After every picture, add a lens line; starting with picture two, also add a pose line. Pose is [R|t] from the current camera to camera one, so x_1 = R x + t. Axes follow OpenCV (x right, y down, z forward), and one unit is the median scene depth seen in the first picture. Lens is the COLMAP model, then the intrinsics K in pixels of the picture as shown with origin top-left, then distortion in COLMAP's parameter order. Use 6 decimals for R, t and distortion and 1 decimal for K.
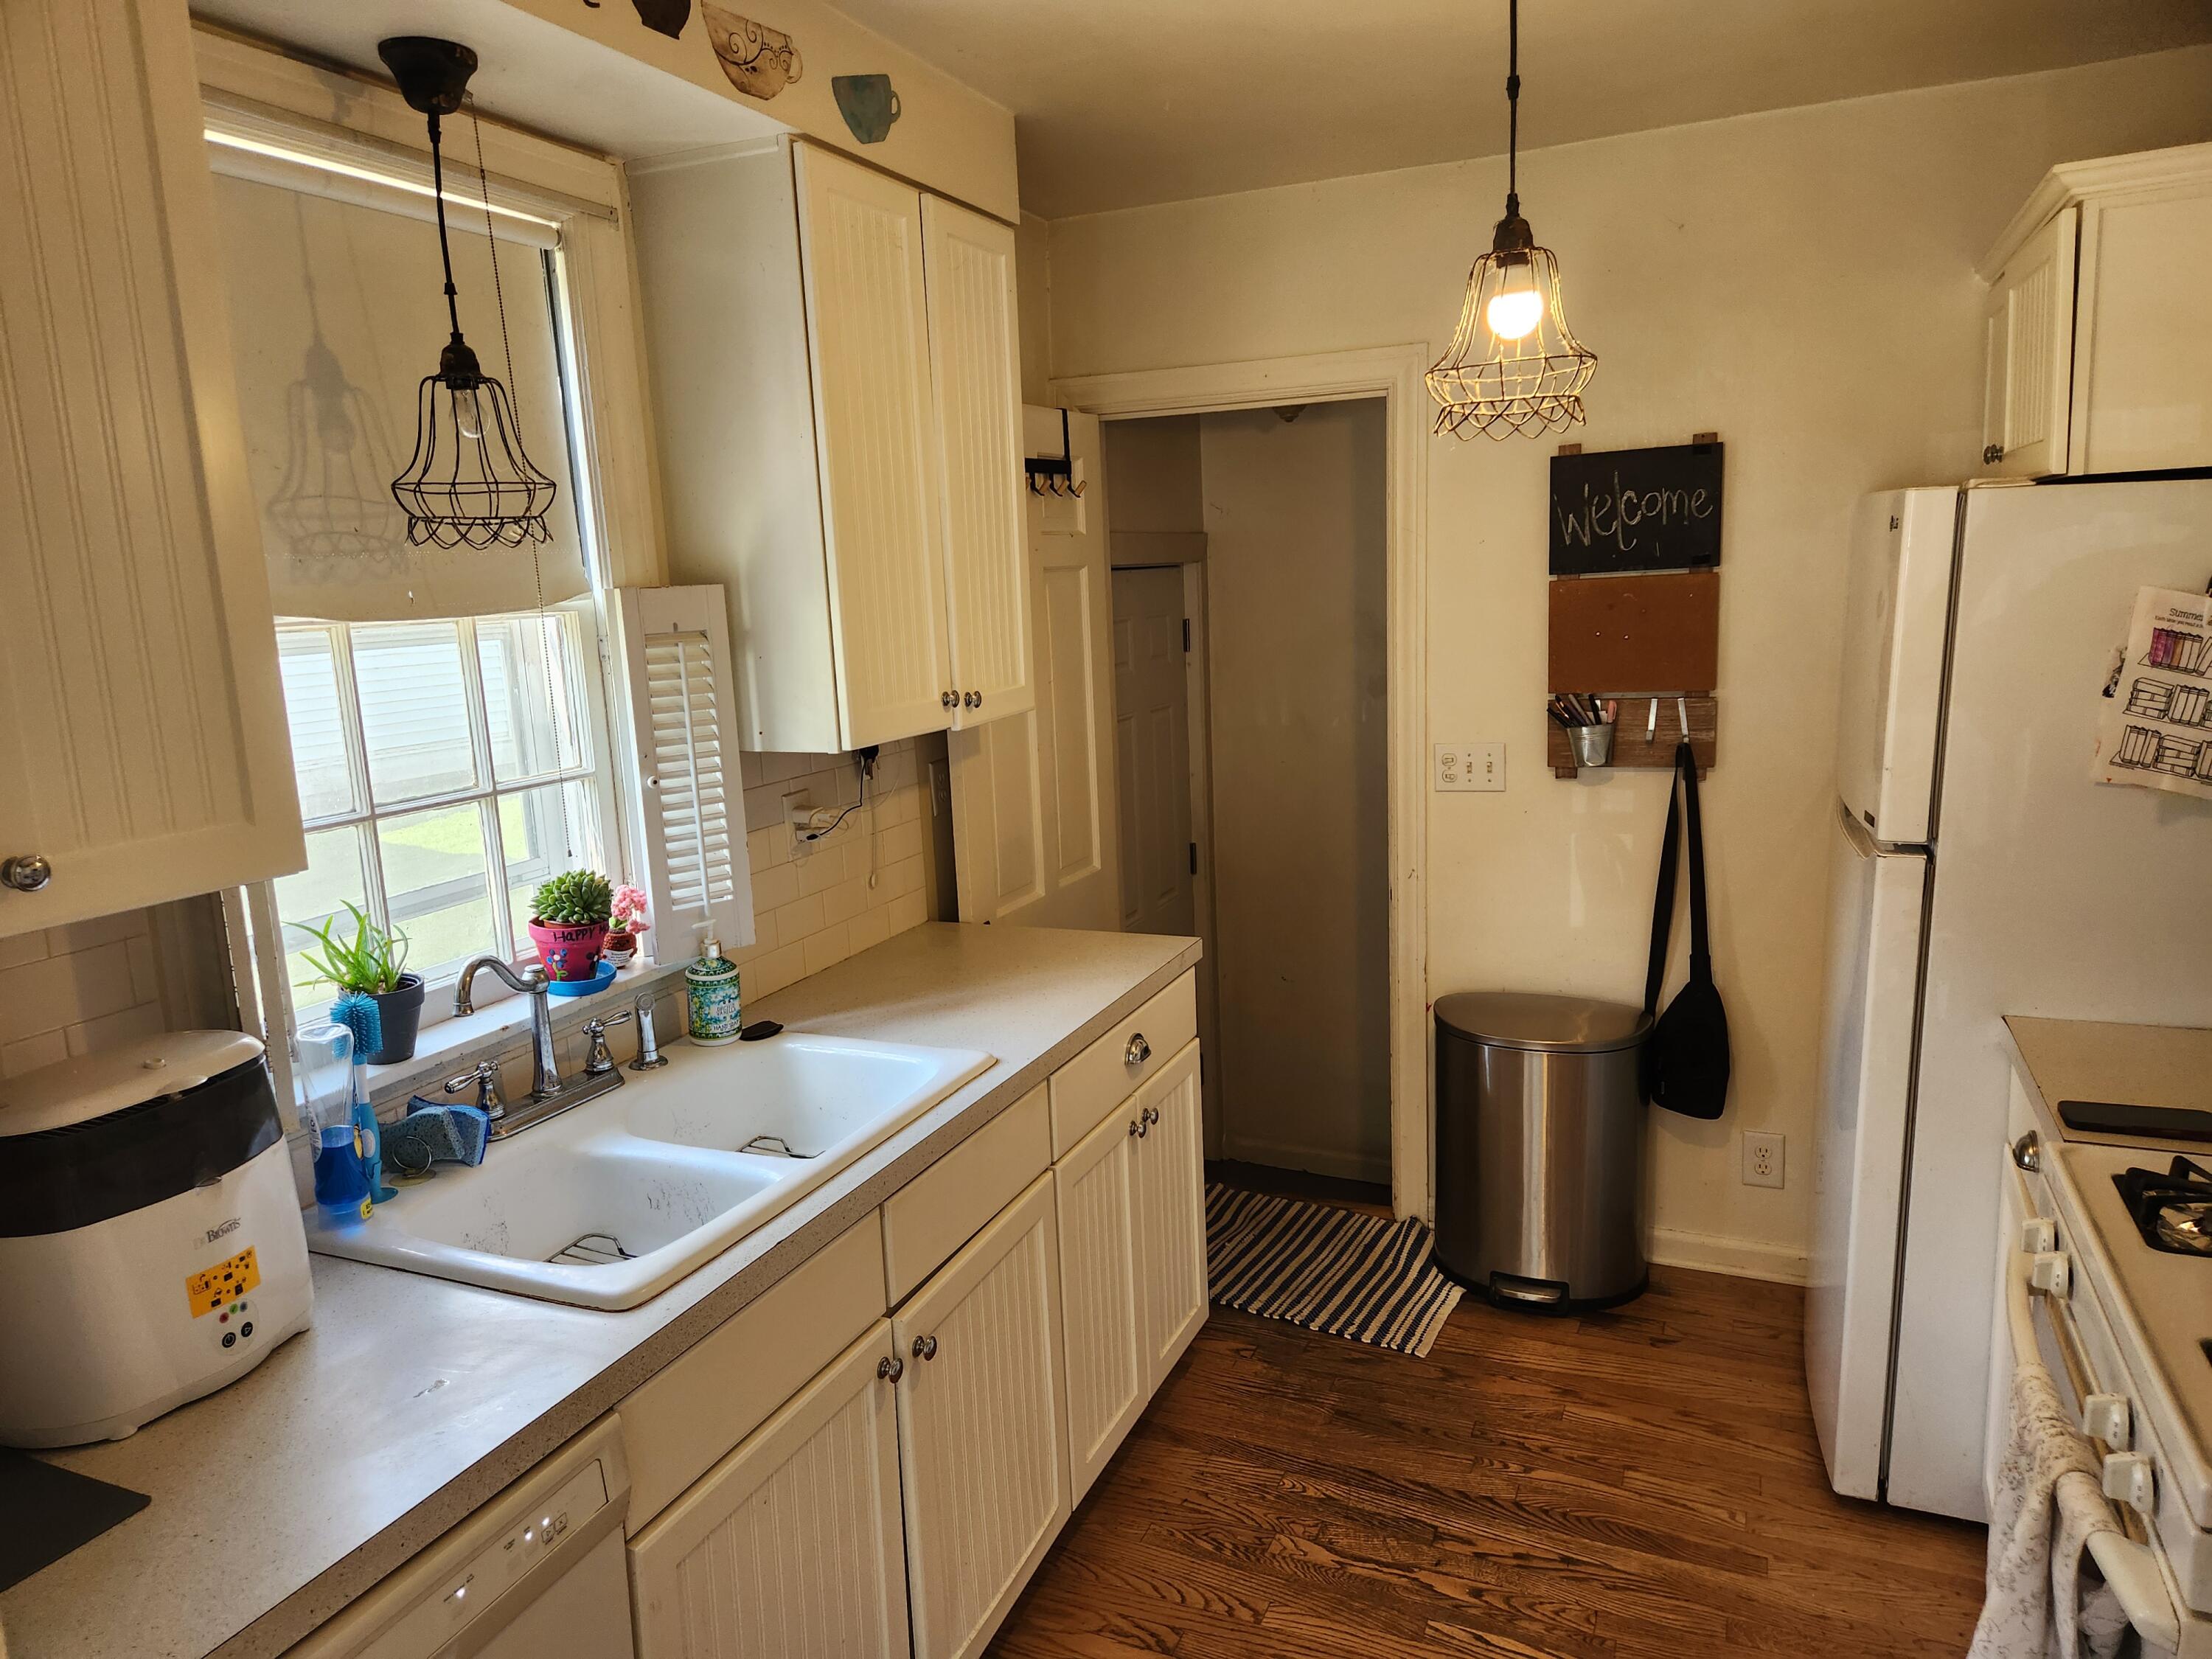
lens RADIAL K [[1487.7, 0, 1097.1], [0, 1487.7, 829.8], [0, 0, 1]] dist [0.053120, -0.026053]
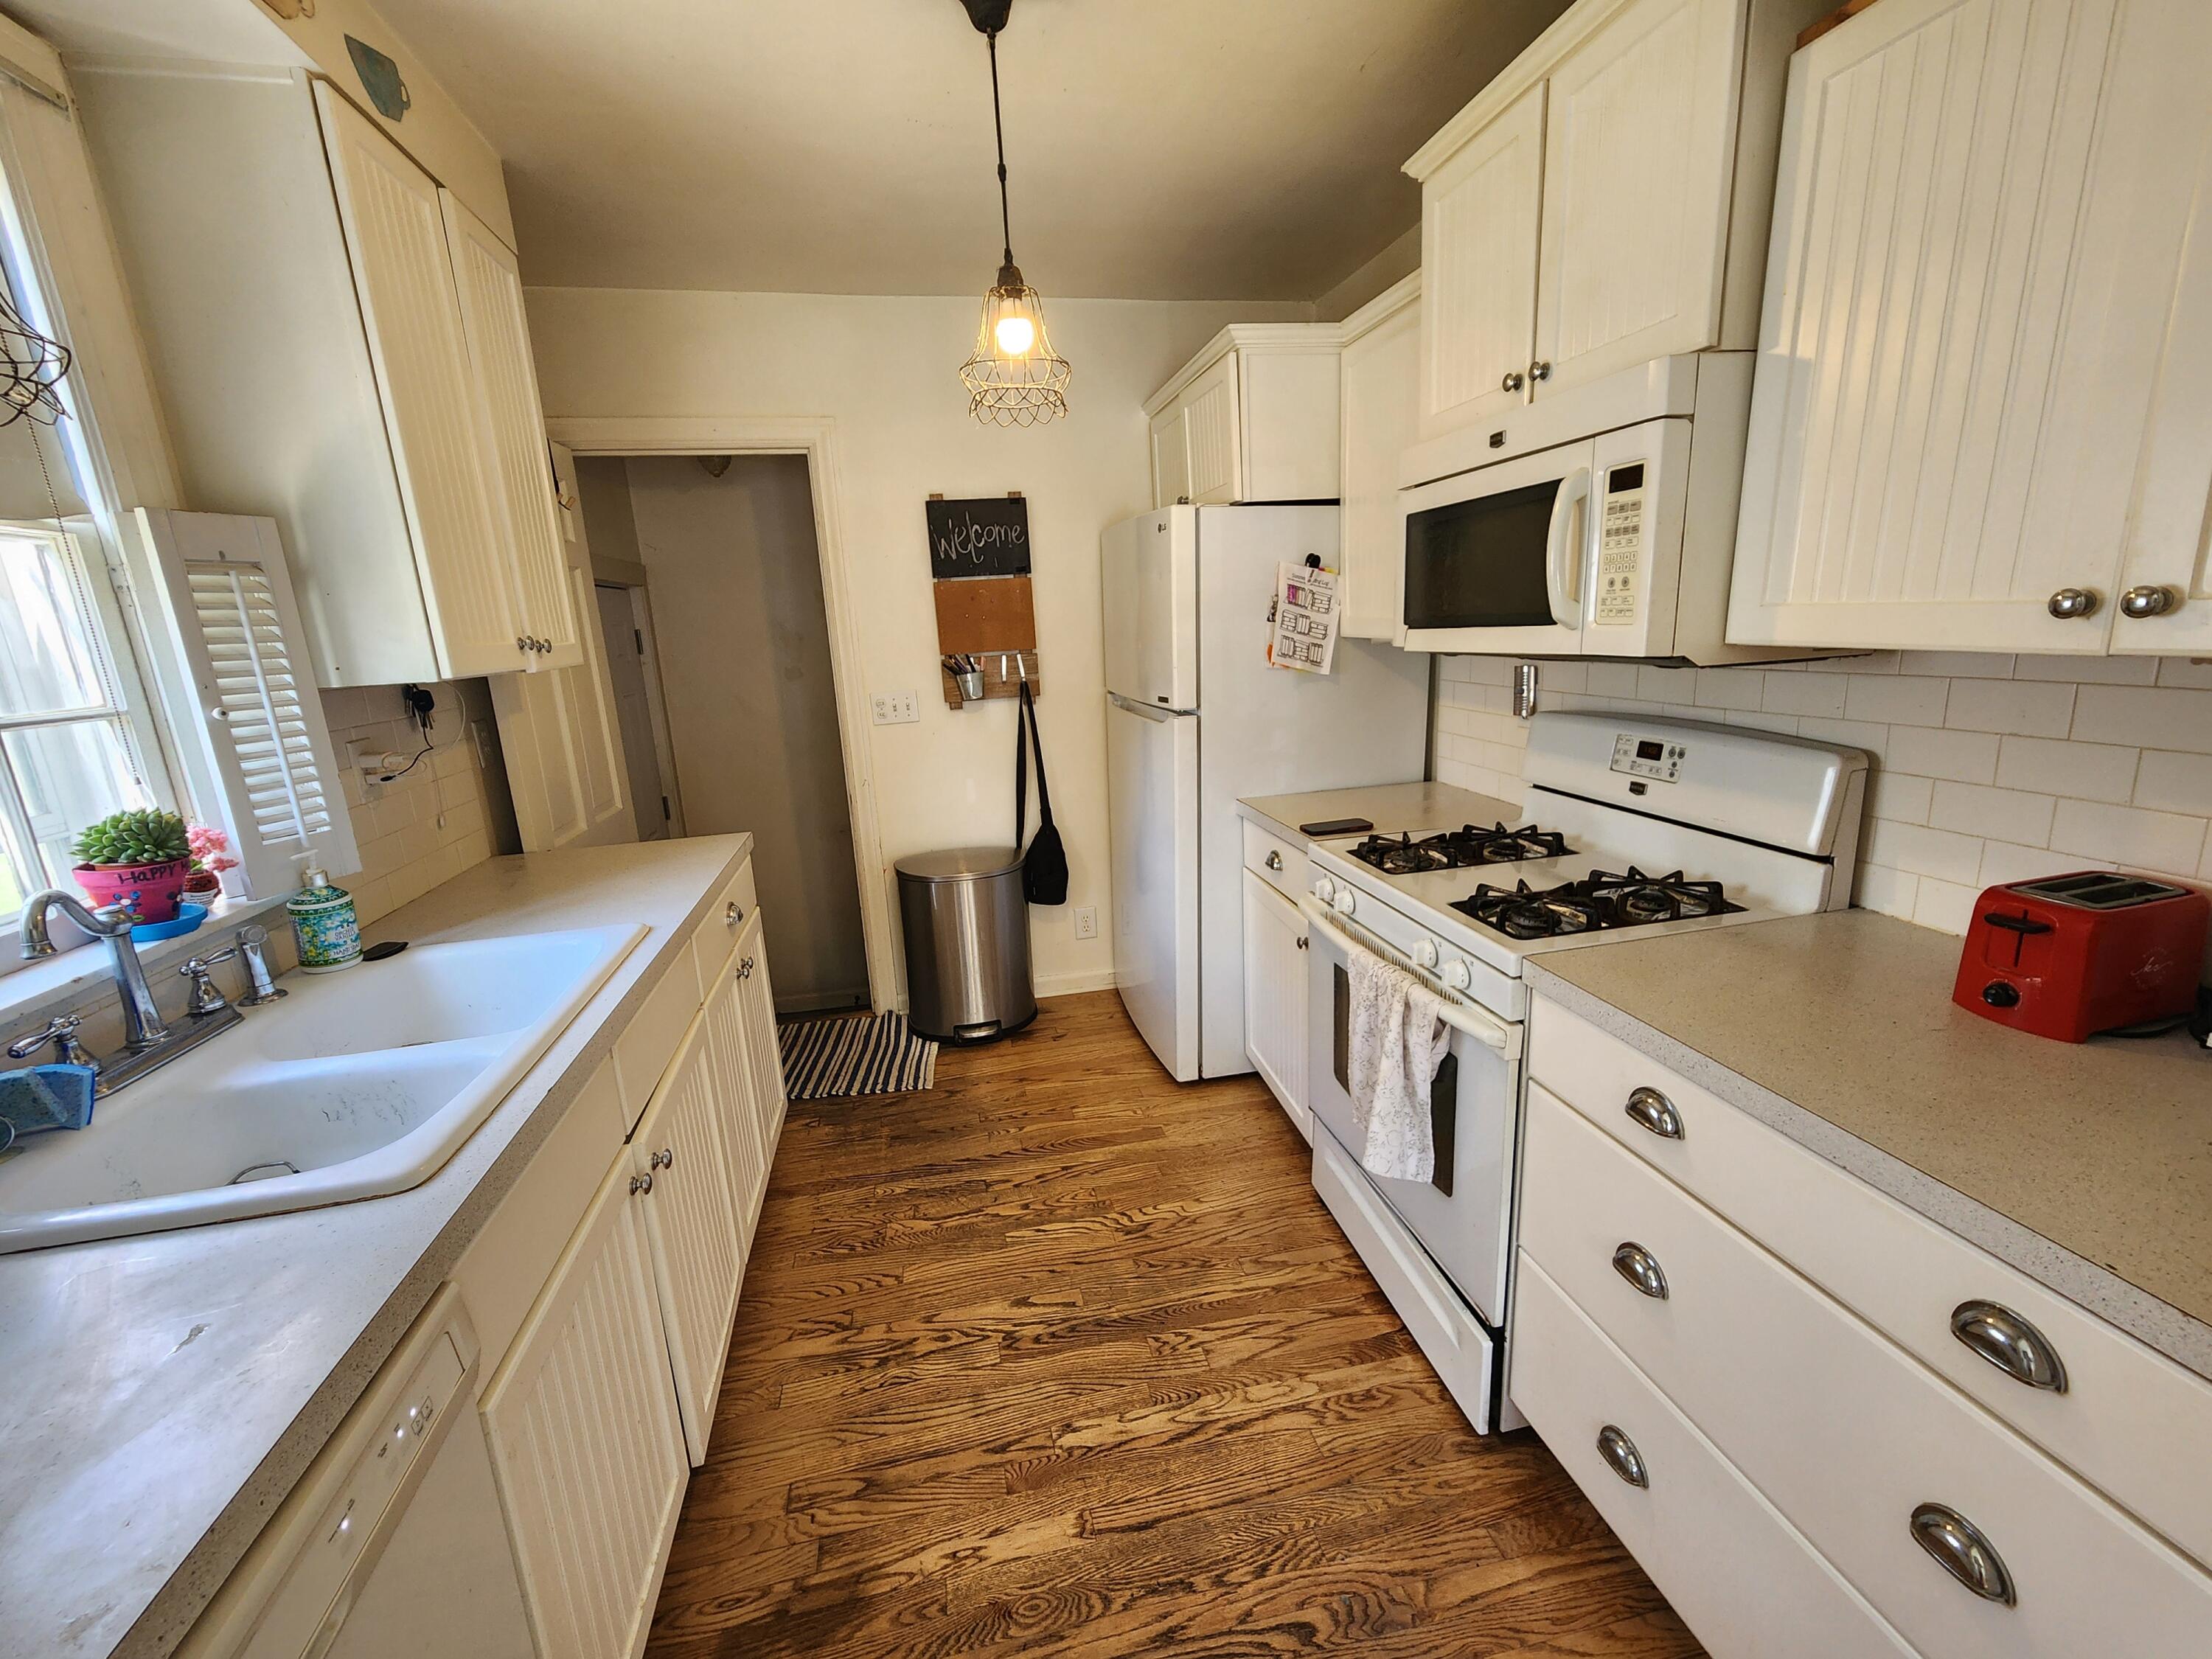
lens RADIAL K [[908.6, 0, 1109.0], [0, 908.6, 829.0], [0, 0, 1]] dist [-0.000267, -0.000281]
pose [[0.808924, -0.130793, 0.573180, -0.167613], [0.118028, 0.991219, 0.059614, 0.071524], [-0.575944, 0.019428, 0.817258, 0.172609]]
